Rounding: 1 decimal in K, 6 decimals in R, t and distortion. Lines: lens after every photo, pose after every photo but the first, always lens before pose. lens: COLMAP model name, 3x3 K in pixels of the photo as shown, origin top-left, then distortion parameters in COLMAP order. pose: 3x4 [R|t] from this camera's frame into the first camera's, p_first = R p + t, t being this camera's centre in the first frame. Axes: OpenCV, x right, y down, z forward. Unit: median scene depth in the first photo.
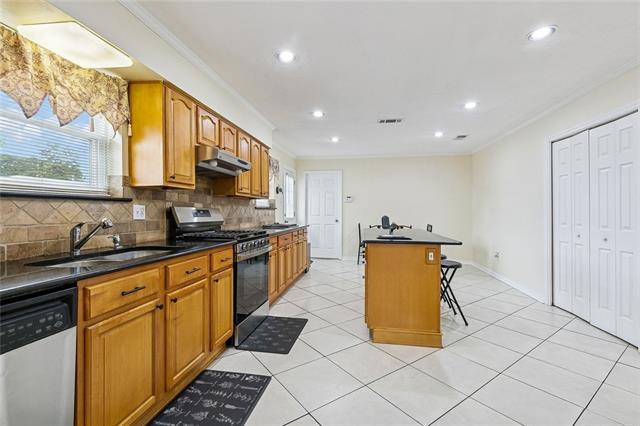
lens RADIAL K [[288.3, 0, 320.3], [0, 288.3, 213.8], [0, 0, 1]] dist [0.001714, -0.000068]
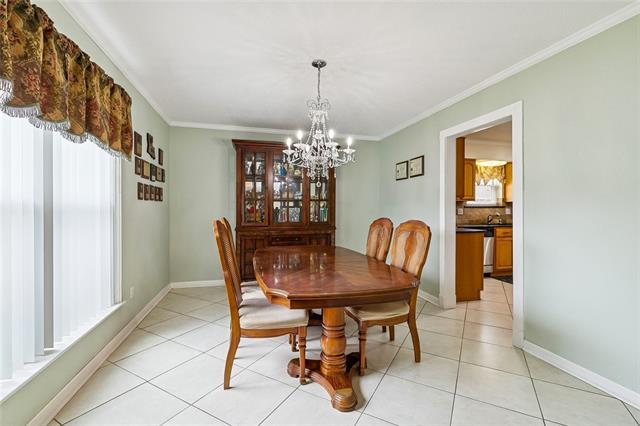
lens RADIAL K [[288.3, 0, 319.0], [0, 288.3, 209.7], [0, 0, 1]] dist [0.001714, -0.000068]
pose [[0.421194, 0.009912, -0.906916, 1.204246], [-0.012743, 0.999906, 0.005011, -0.015488], [0.906881, 0.009446, 0.421281, -1.950518]]
